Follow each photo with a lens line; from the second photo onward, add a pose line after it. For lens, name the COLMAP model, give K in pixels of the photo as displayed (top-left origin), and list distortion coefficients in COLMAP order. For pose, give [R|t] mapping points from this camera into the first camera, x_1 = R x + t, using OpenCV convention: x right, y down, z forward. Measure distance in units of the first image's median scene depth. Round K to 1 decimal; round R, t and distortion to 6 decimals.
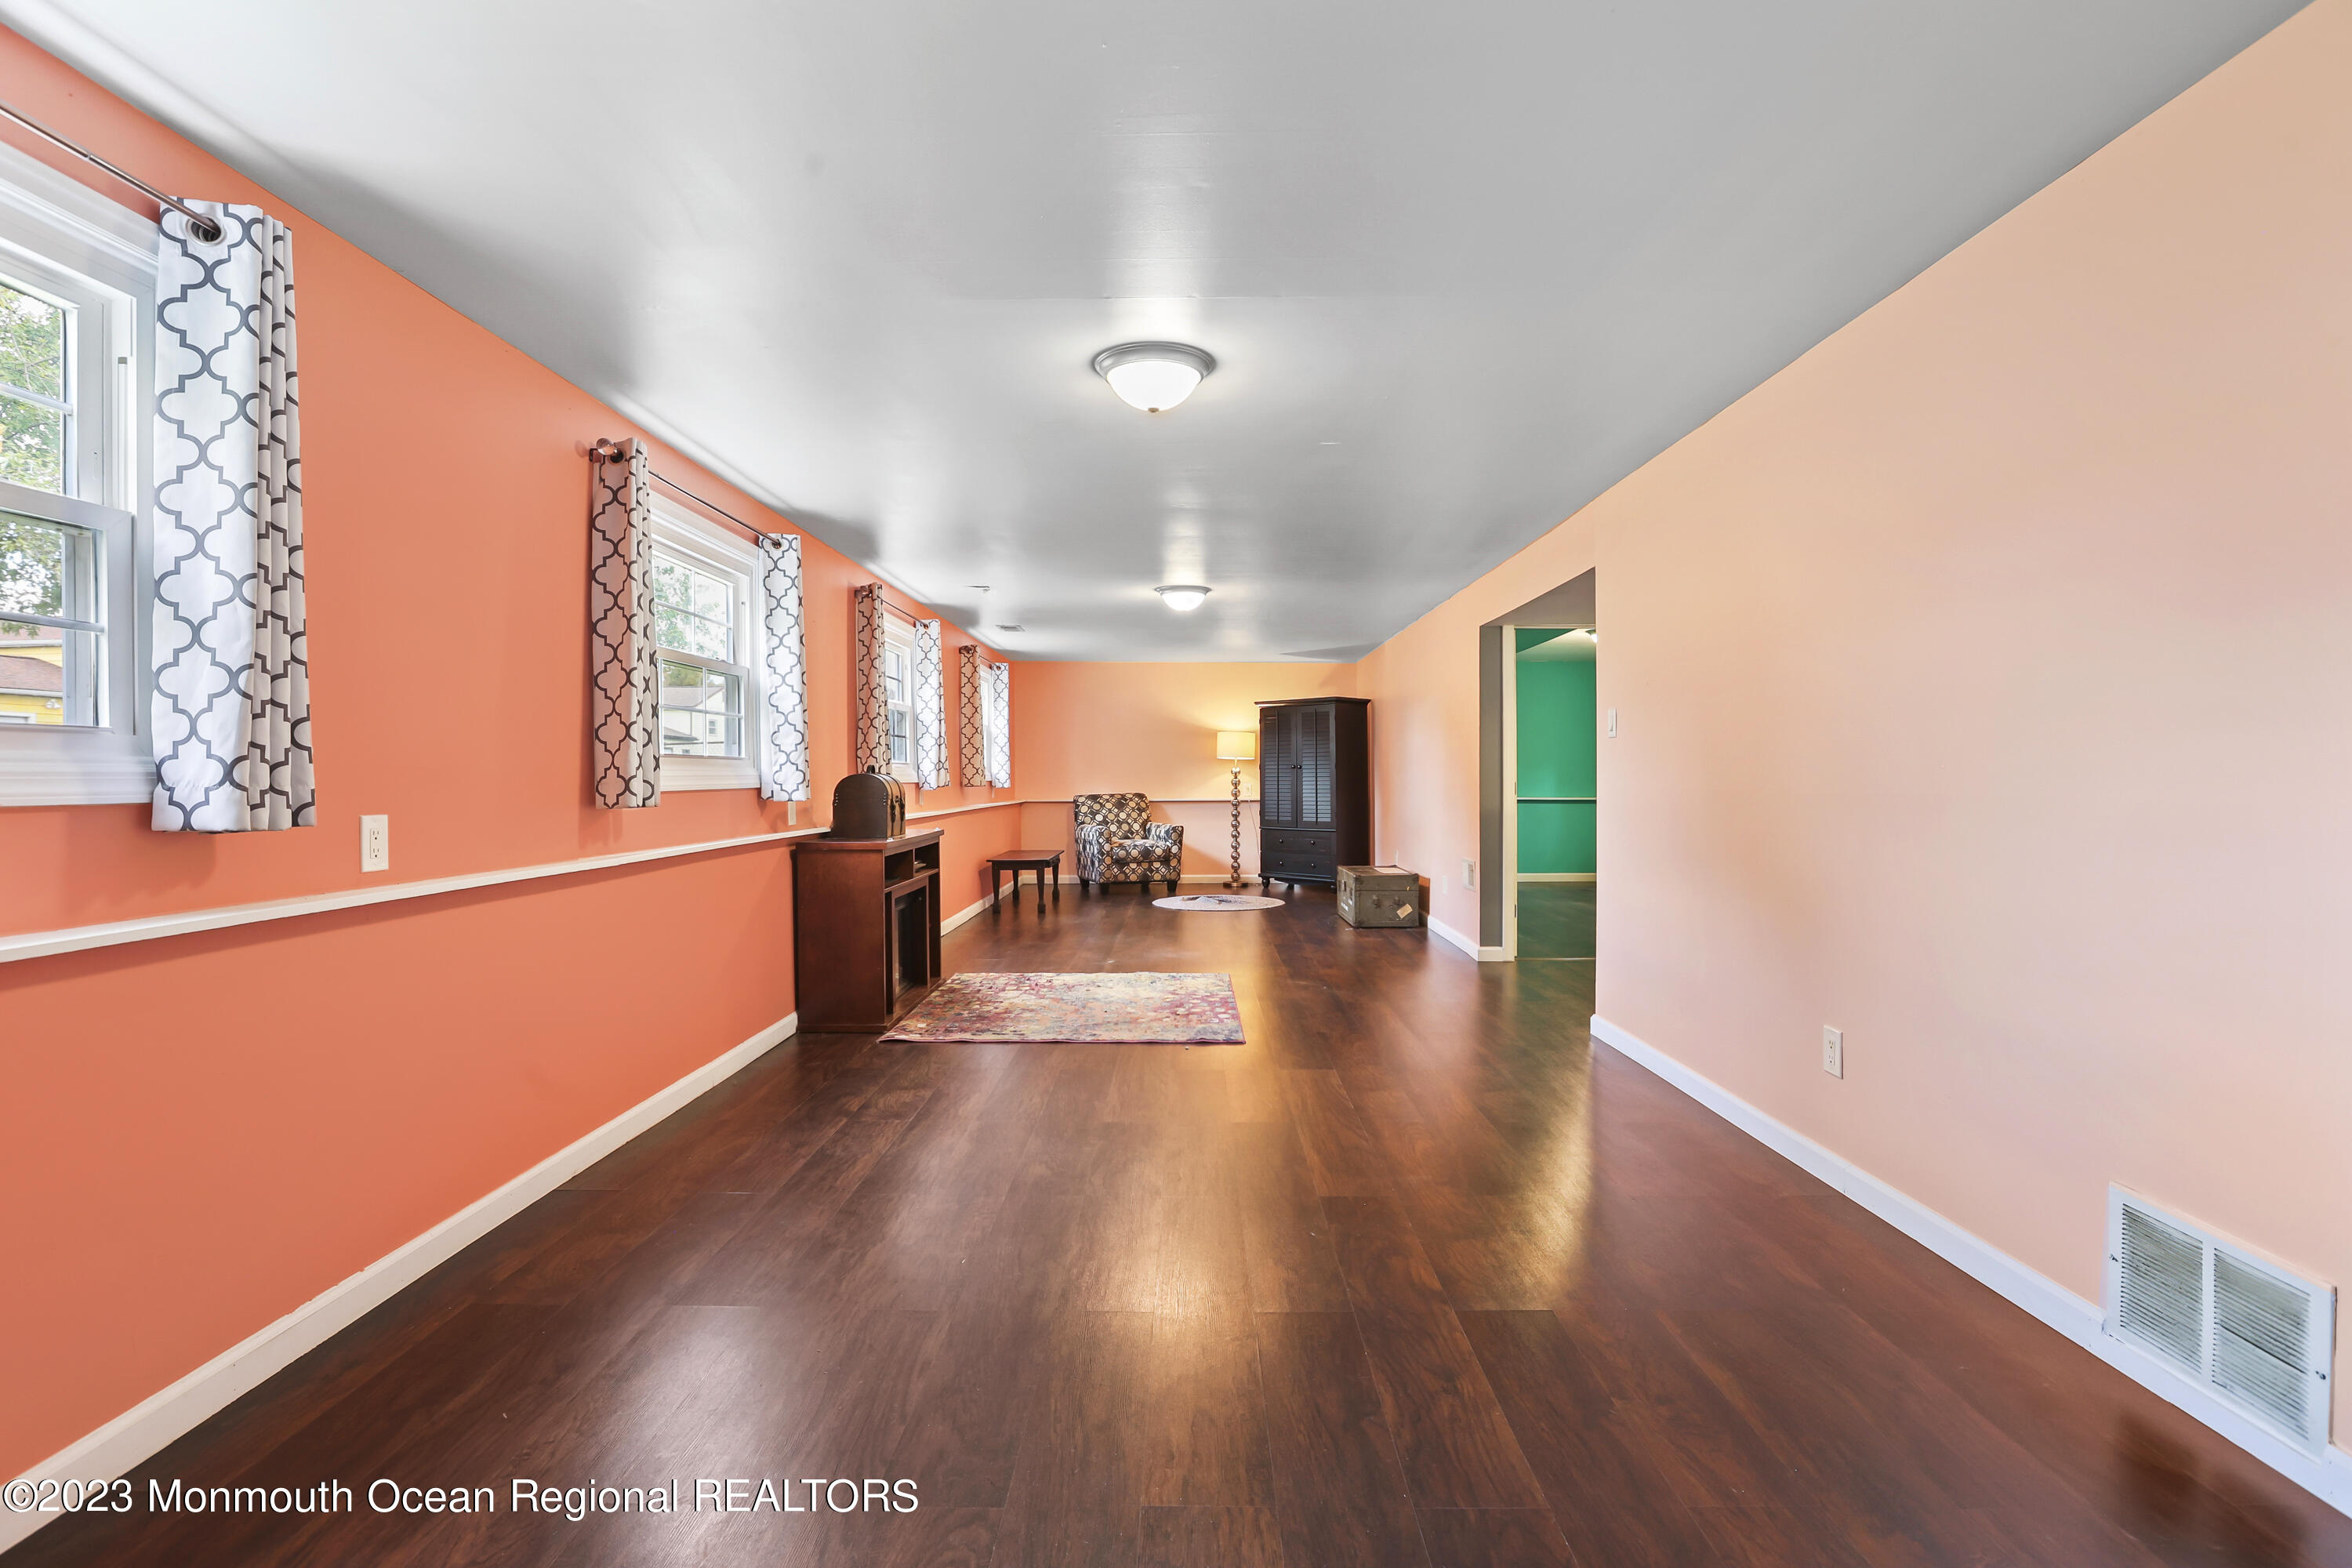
lens RADIAL K [[1089.2, 0, 1163.9], [0, 1089.2, 781.7], [0, 0, 1]] dist [-0.013765, 0.000459]
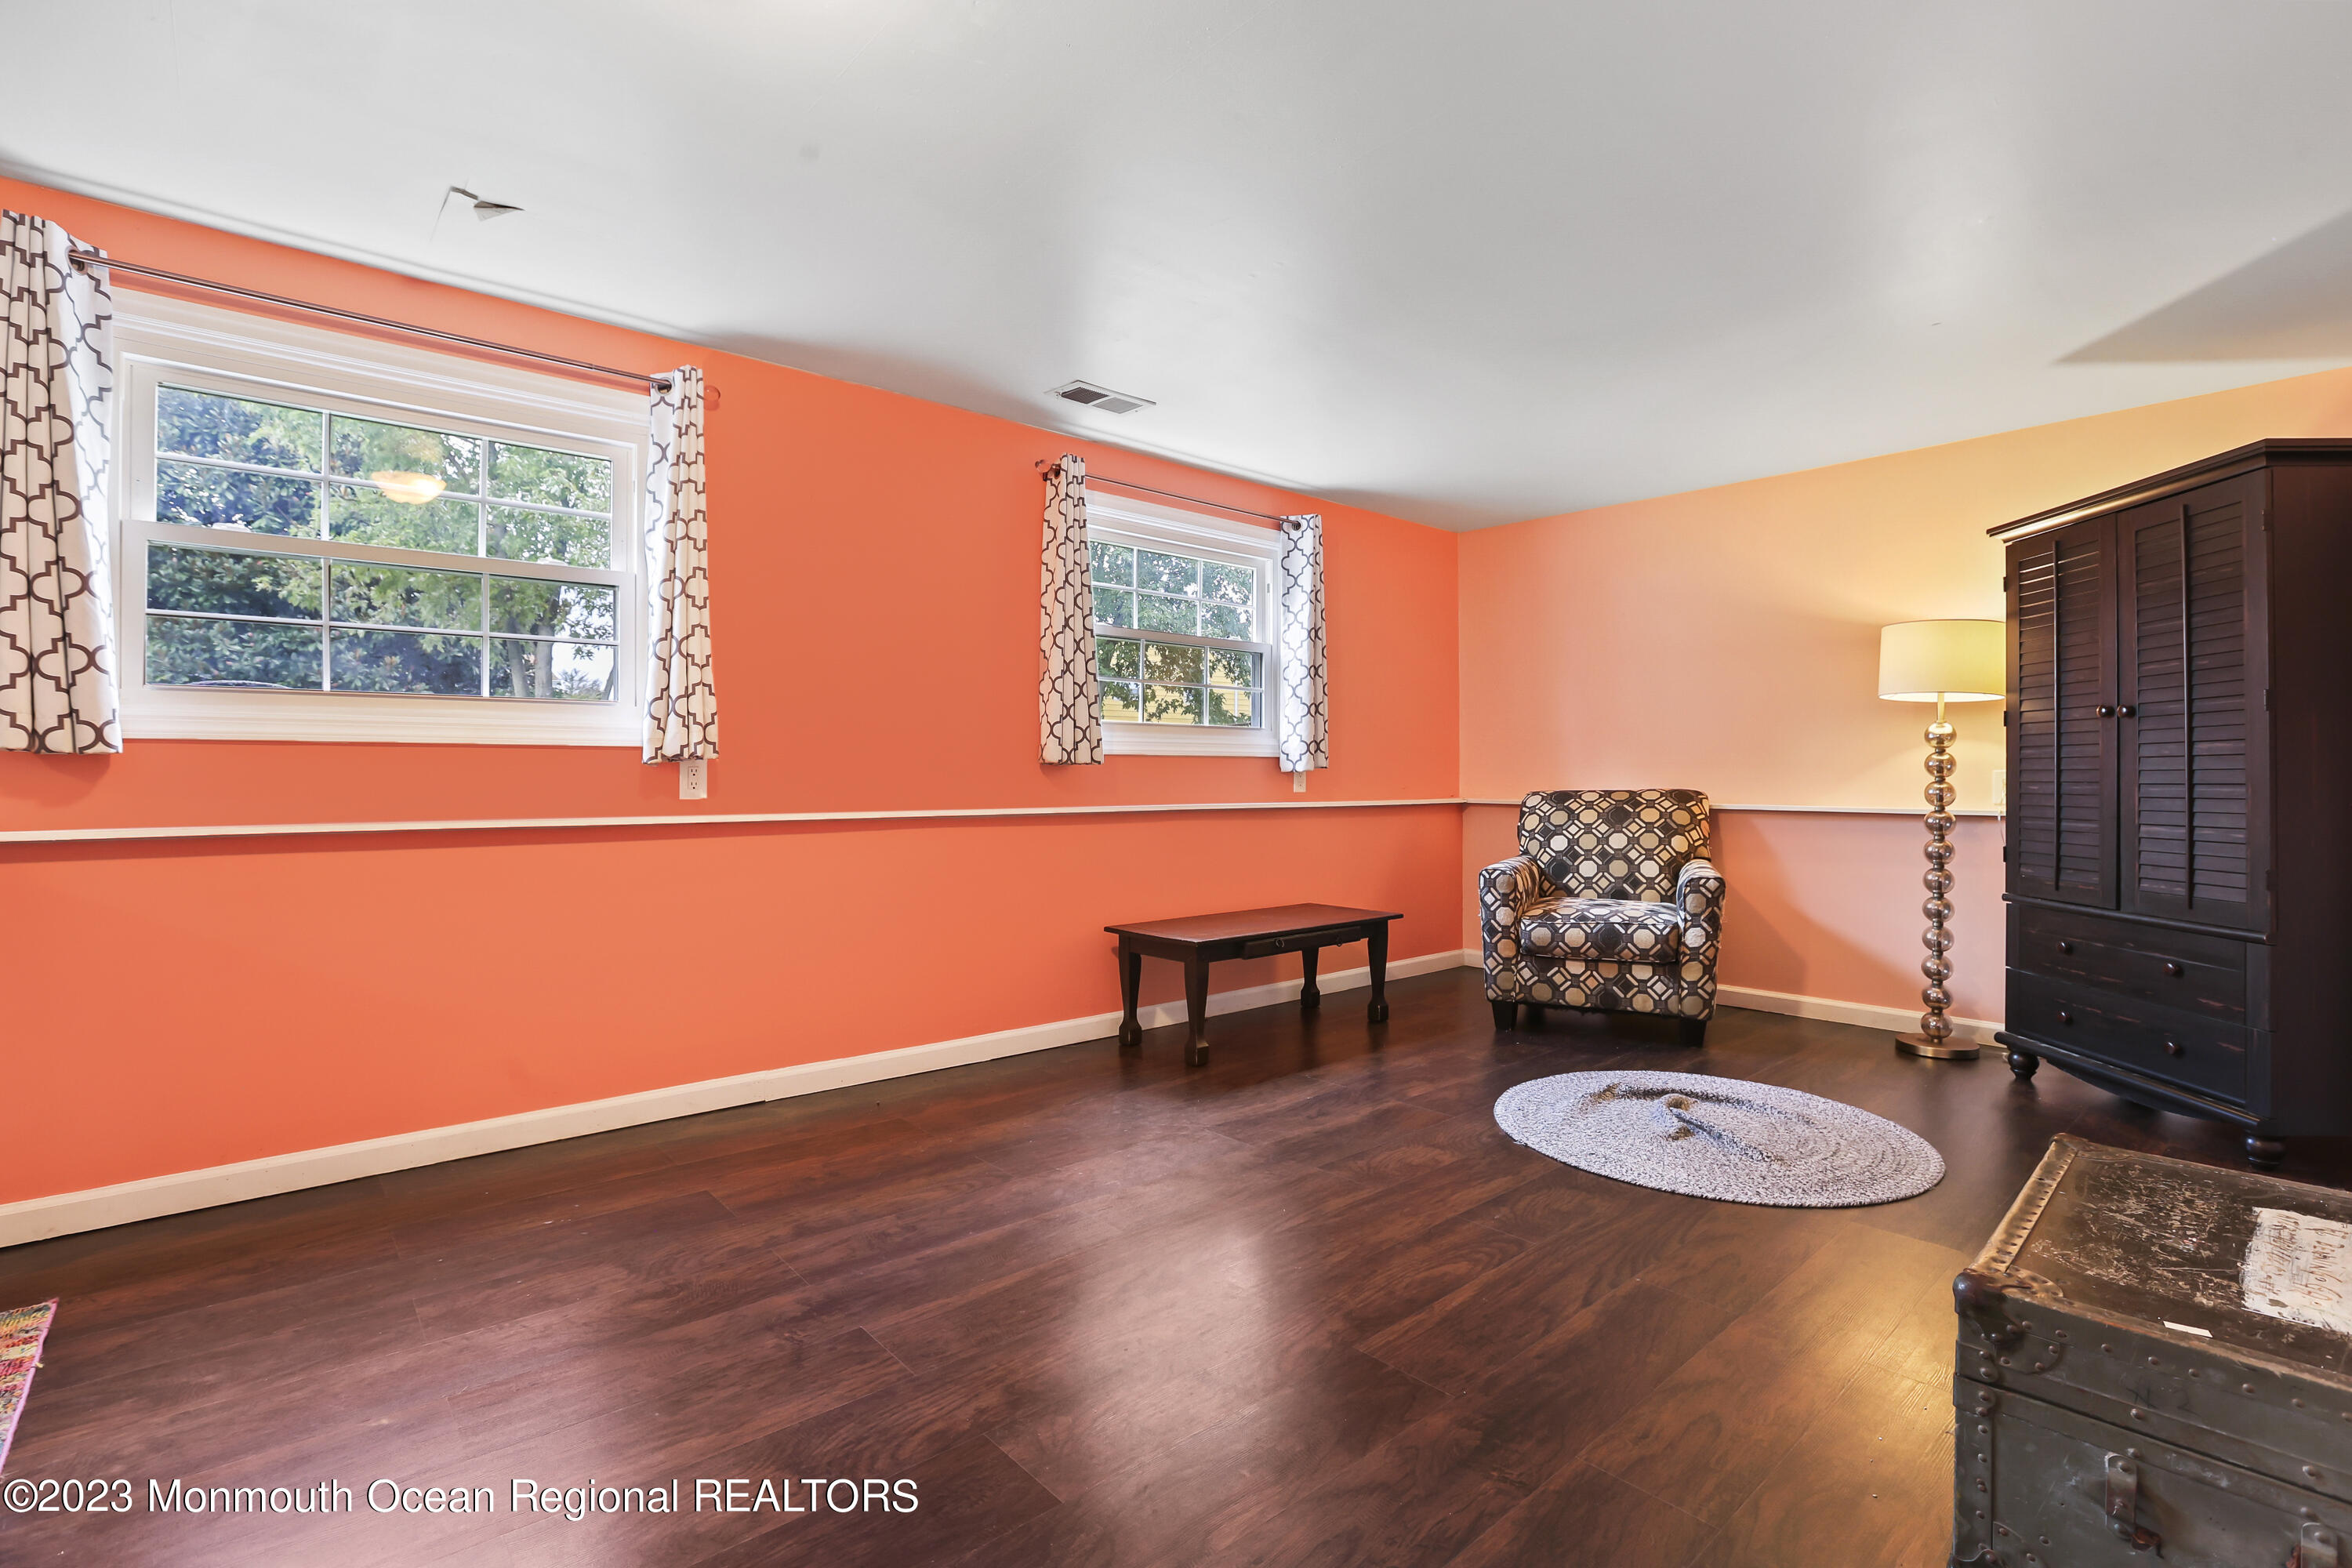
lens RADIAL K [[1089.2, 0, 1194.5], [0, 1089.2, 770.9], [0, 0, 1]] dist [-0.013765, 0.000459]
pose [[0.685027, 0.006582, -0.728488, 0.160709], [-0.007065, 0.999972, 0.002392, 0.003624], [0.728483, 0.003508, 0.685055, 0.585246]]
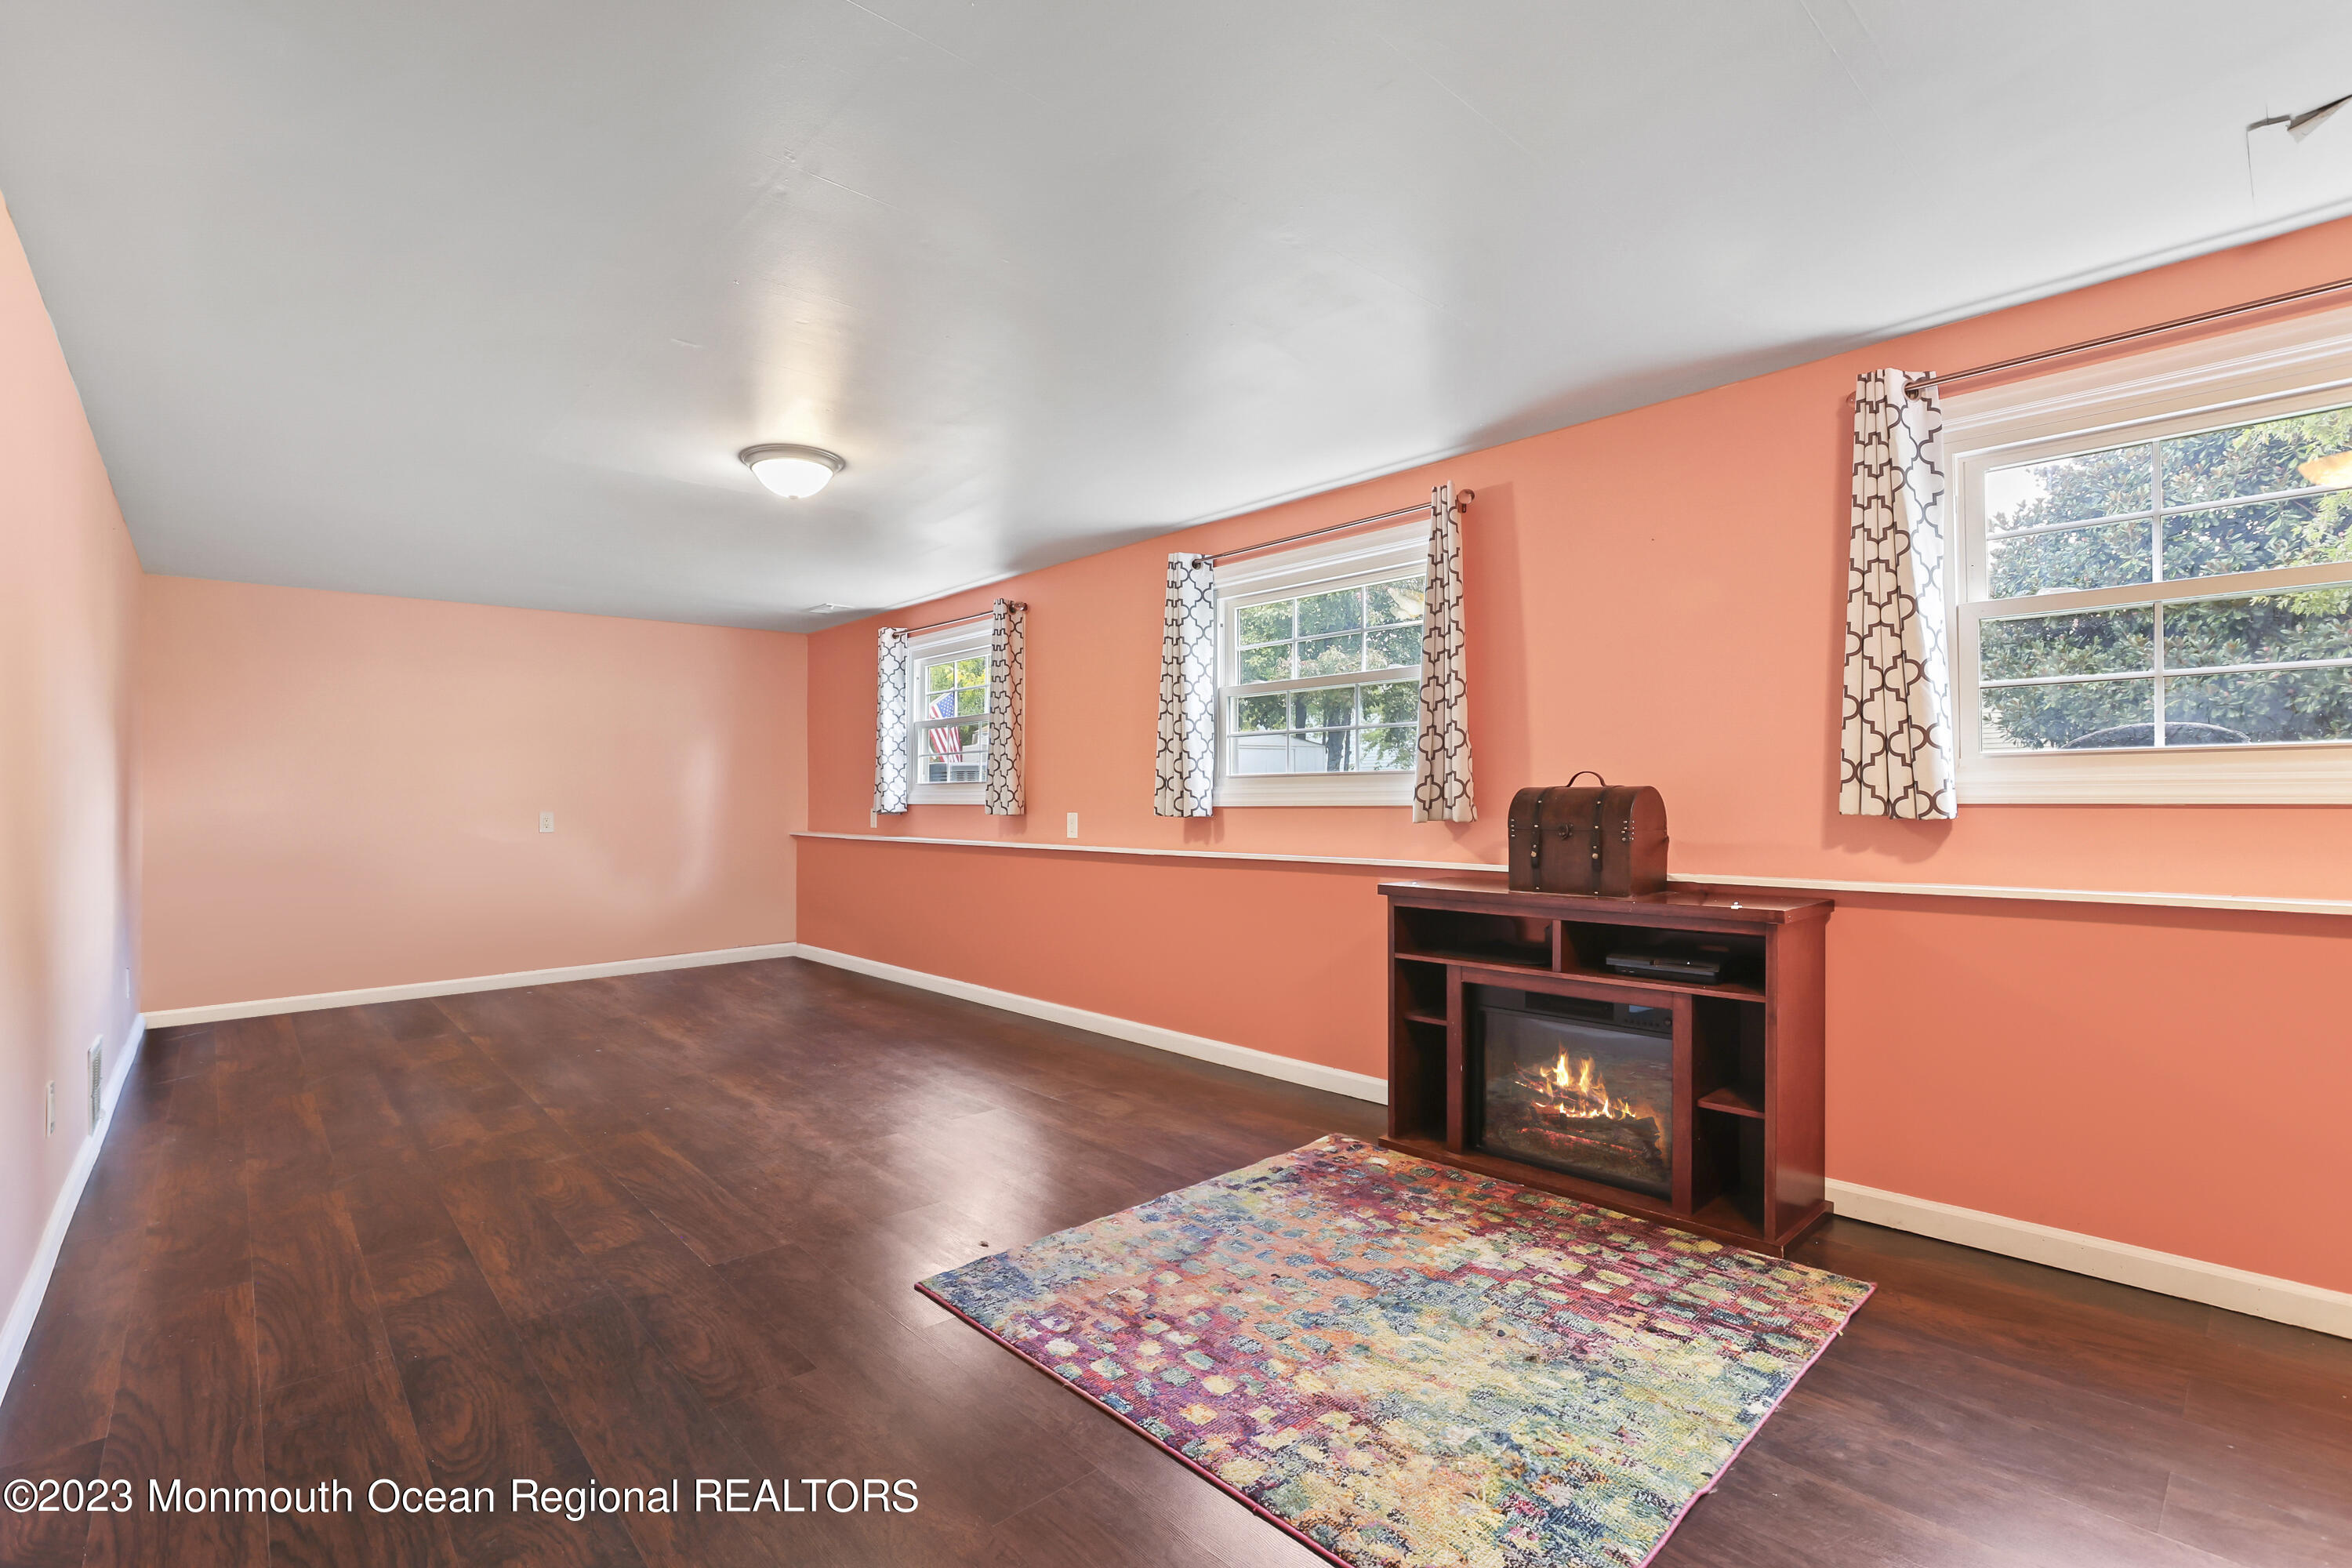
lens RADIAL K [[1089.2, 0, 1181.2], [0, 1089.2, 787.0], [0, 0, 1]] dist [-0.013765, 0.000459]
pose [[-0.727842, 0.016914, -0.685537, 0.147211], [0.015676, 0.999845, 0.008026, -0.008371], [0.685566, -0.004905, -0.727994, 0.629289]]
